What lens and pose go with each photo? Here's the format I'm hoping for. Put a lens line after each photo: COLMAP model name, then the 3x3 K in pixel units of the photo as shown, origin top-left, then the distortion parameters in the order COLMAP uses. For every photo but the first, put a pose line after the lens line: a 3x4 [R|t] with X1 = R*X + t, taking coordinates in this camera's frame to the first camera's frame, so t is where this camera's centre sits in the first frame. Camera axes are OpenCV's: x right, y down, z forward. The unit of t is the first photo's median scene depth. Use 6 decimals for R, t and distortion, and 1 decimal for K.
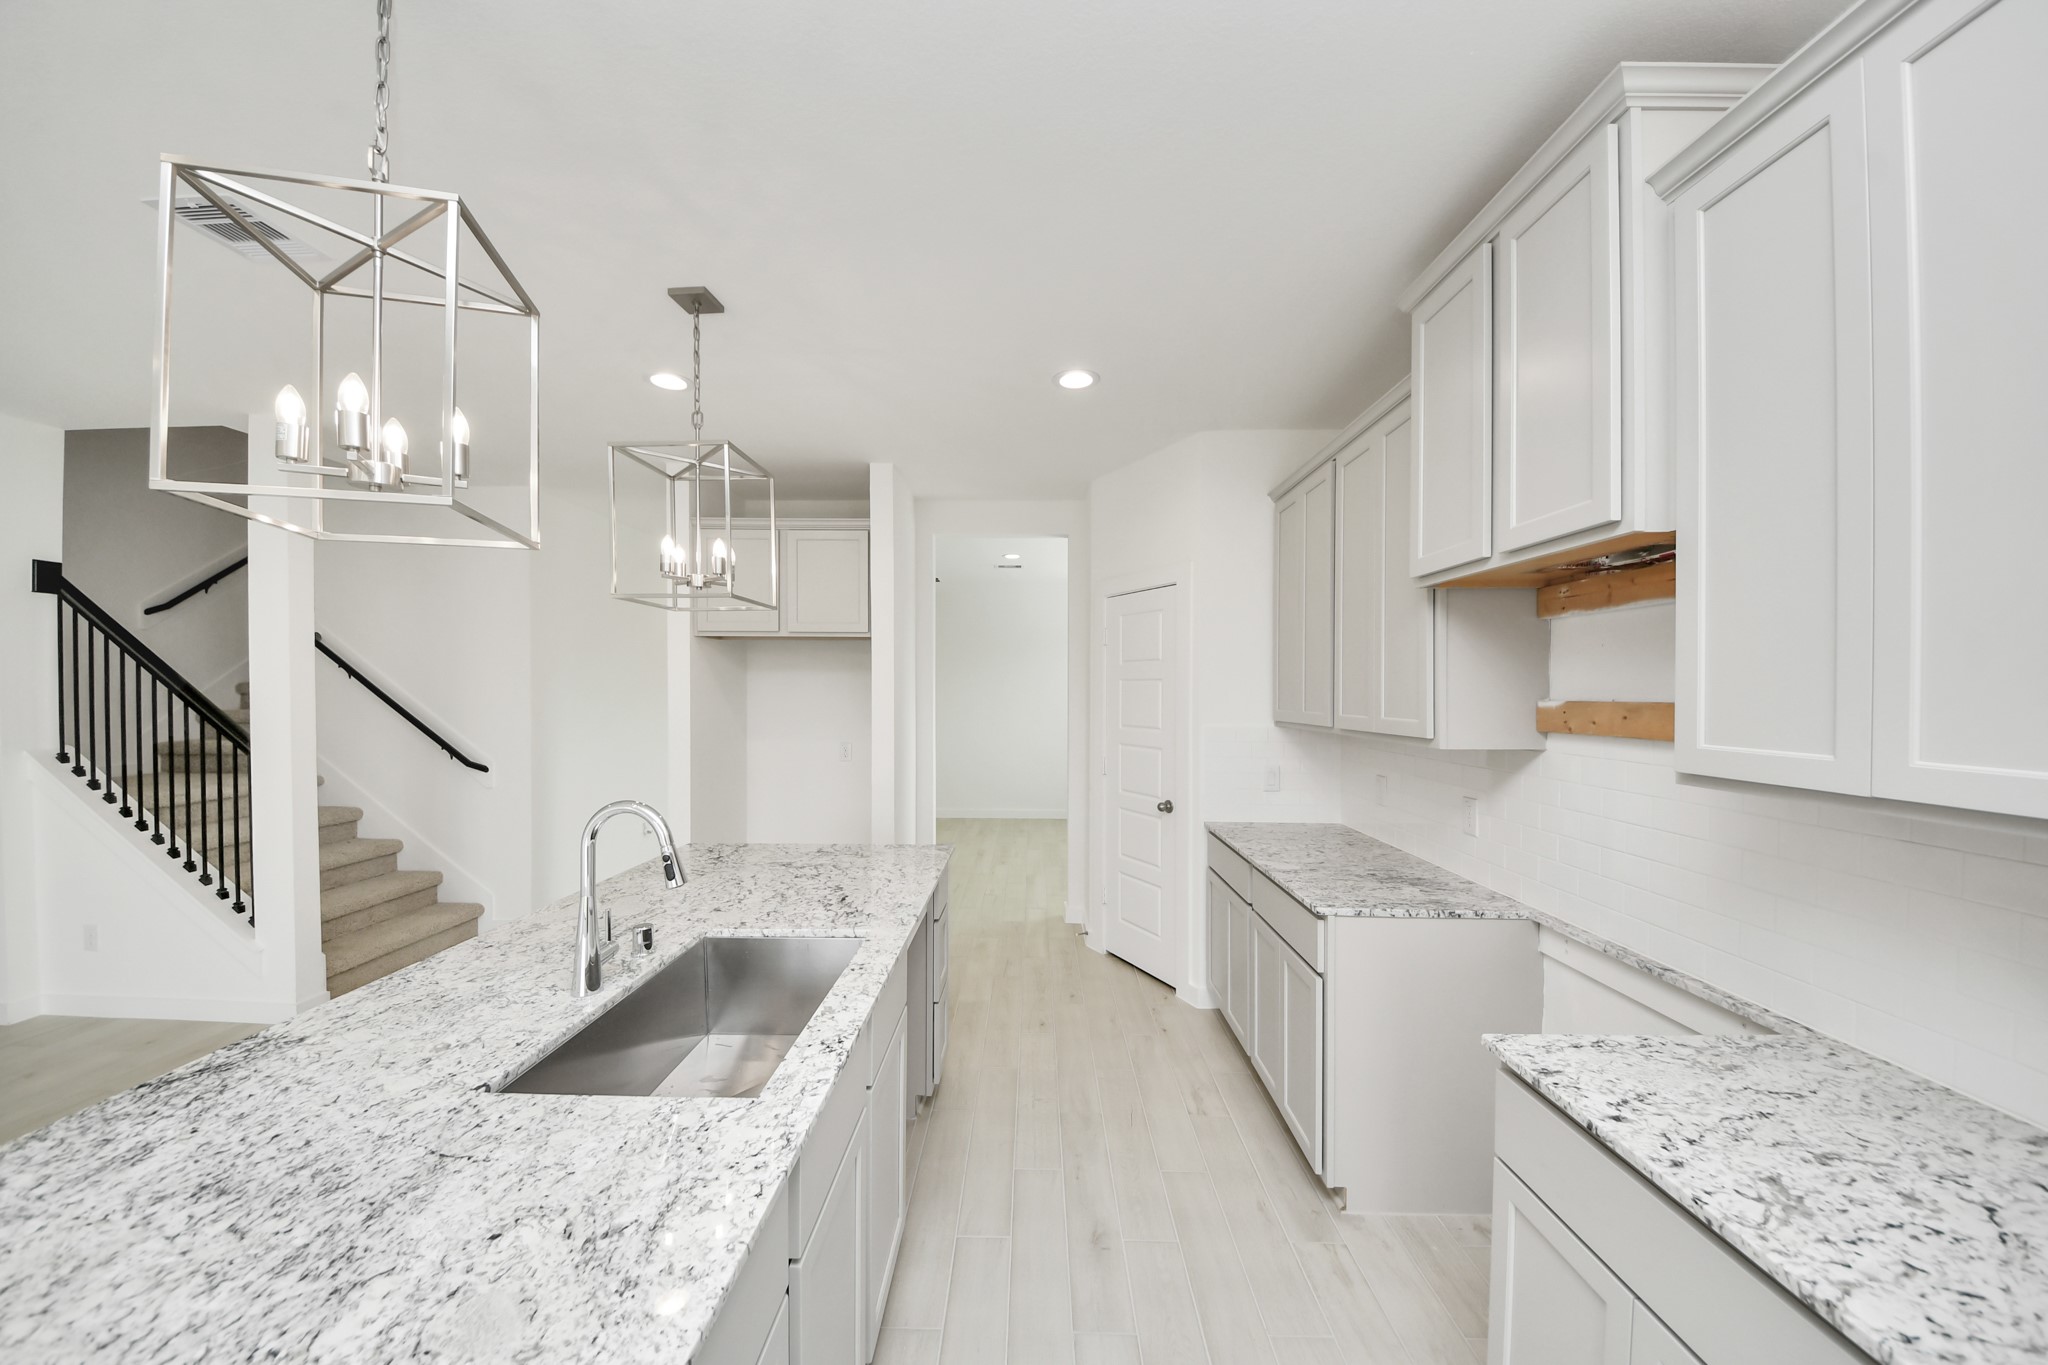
lens RADIAL K [[740.8, 0, 1018.6], [0, 740.8, 703.8], [0, 0, 1]] dist [0.031770, -0.024278]
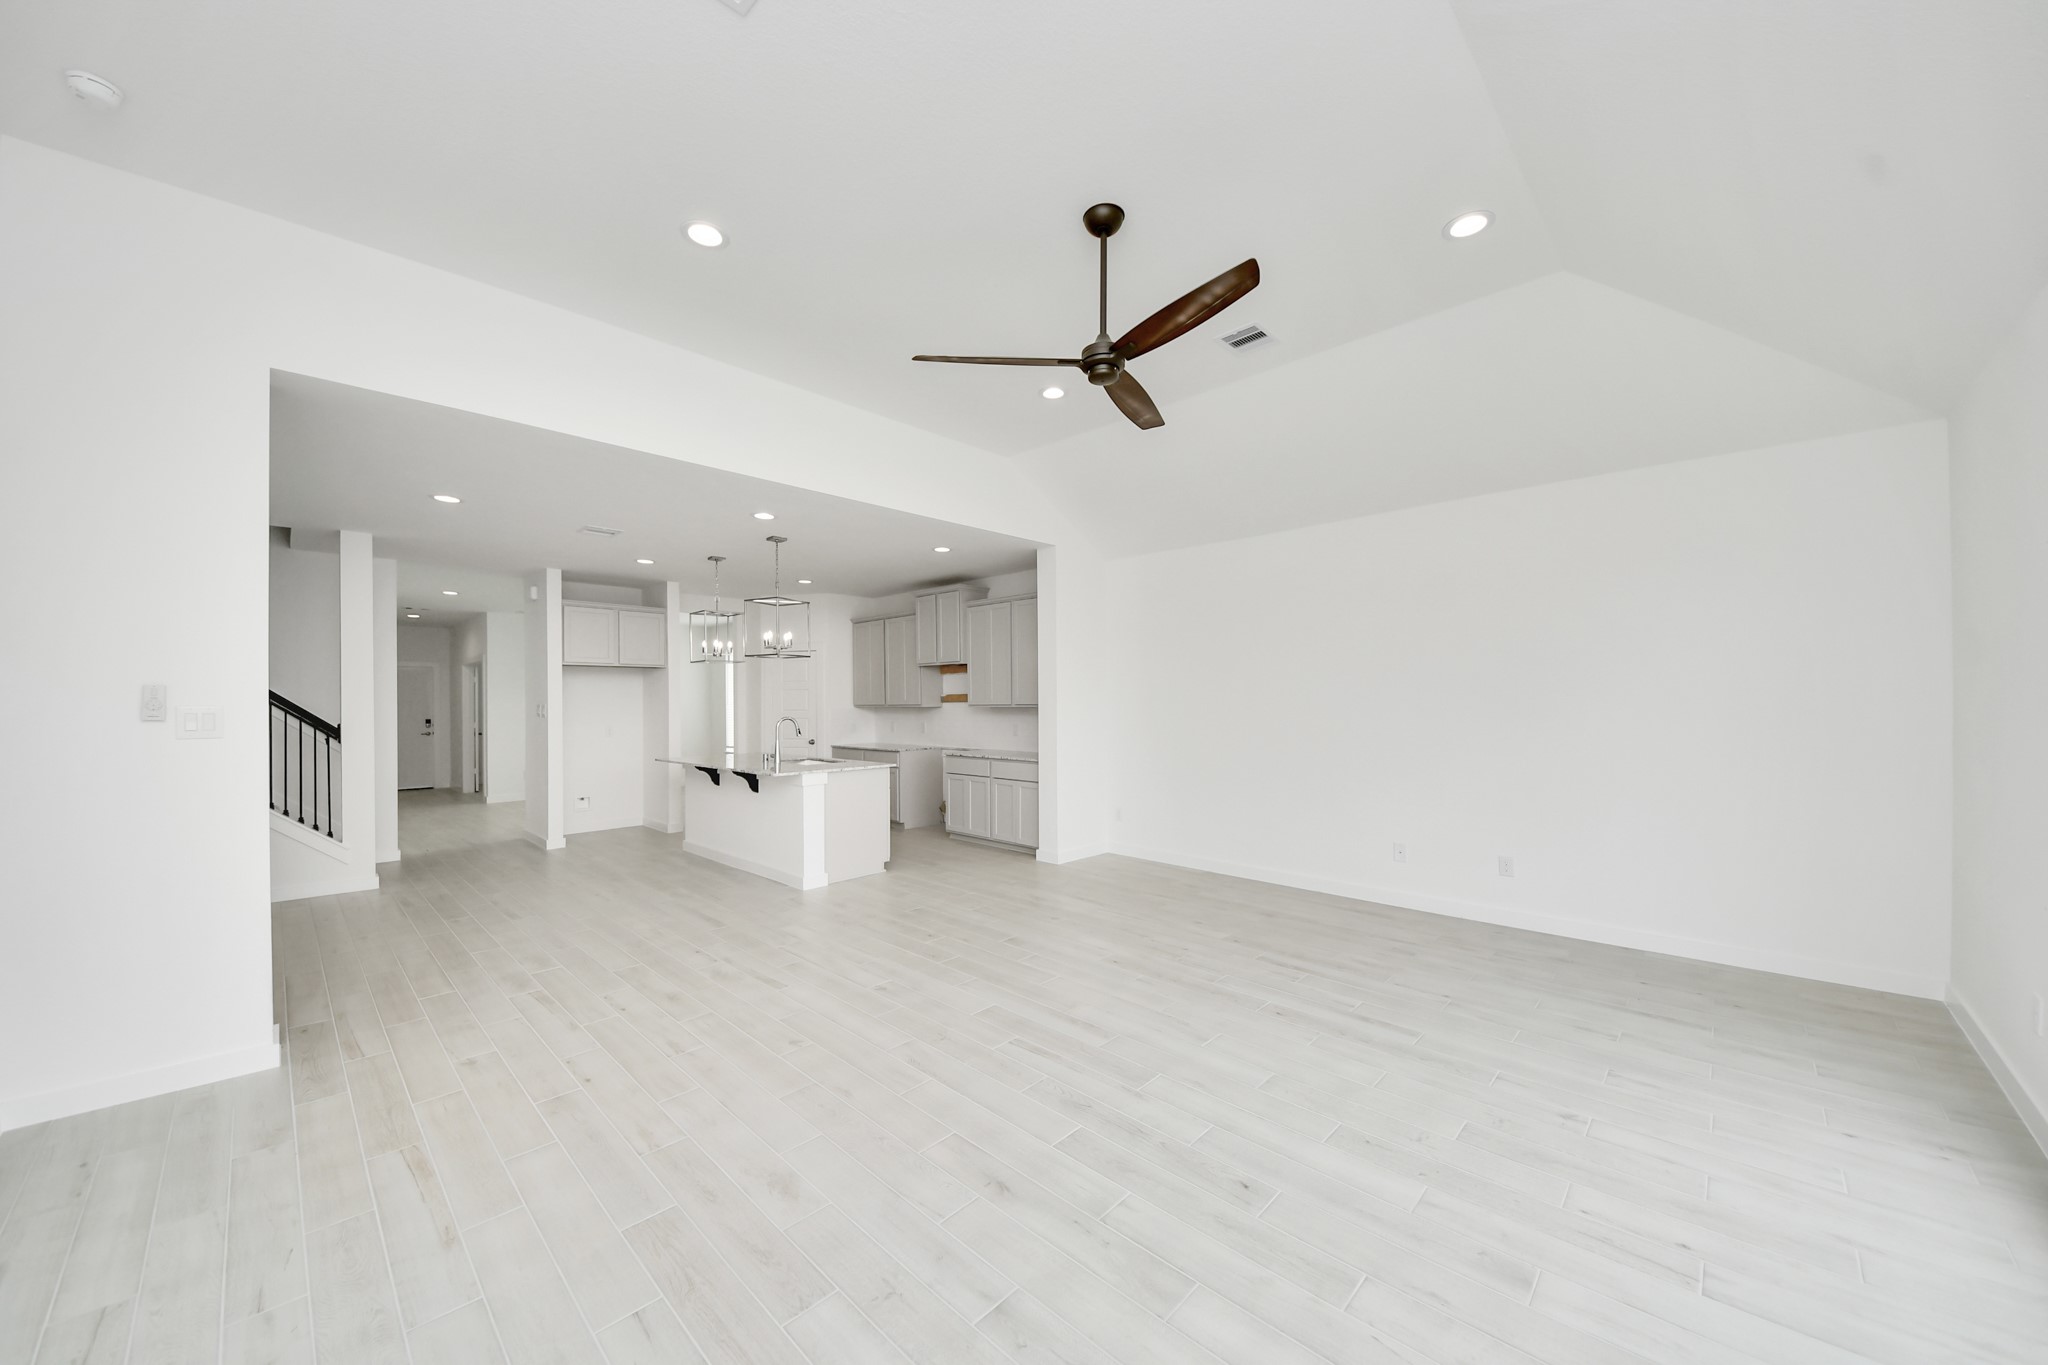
lens RADIAL K [[727.6, 0, 1024.1], [0, 727.6, 703.2], [0, 0, 1]] dist [0.020703, -0.011066]
pose [[0.679542, -0.008255, 0.733590, -1.856930], [0.019004, 0.999799, -0.006354, 0.073502], [-0.733390, 0.018259, 0.679563, -1.971342]]
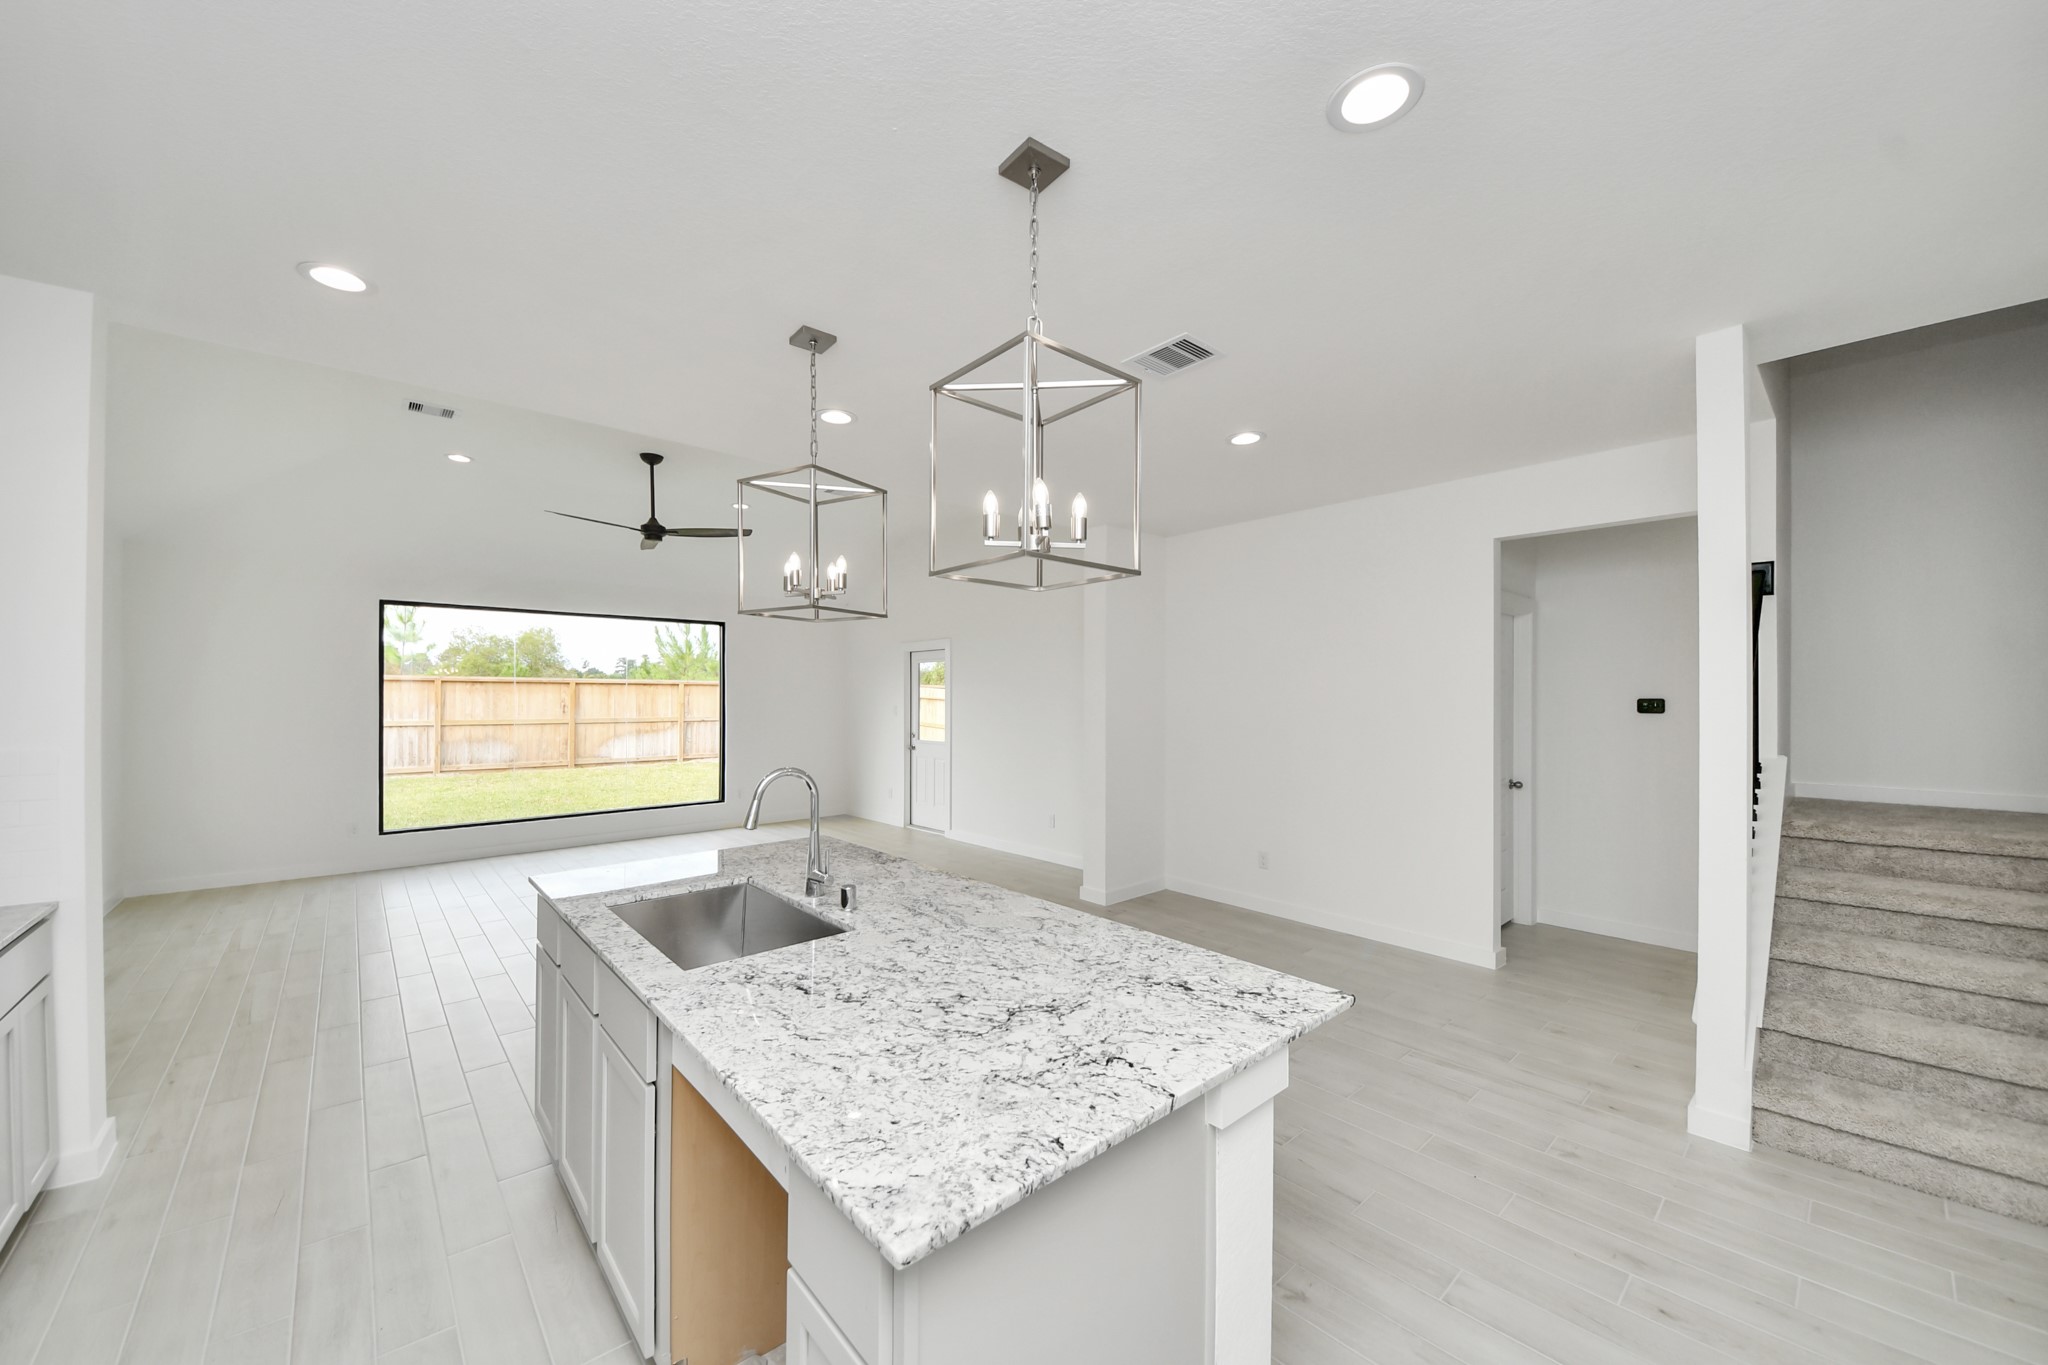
lens RADIAL K [[752.3, 0, 1021.6], [0, 752.3, 693.5], [0, 0, 1]] dist [0.026638, -0.018653]
pose [[-0.737320, -0.002645, -0.675539, 0.093659], [-0.010606, 0.999914, 0.007661, -0.021834], [0.675461, 0.012814, -0.737285, 1.685695]]
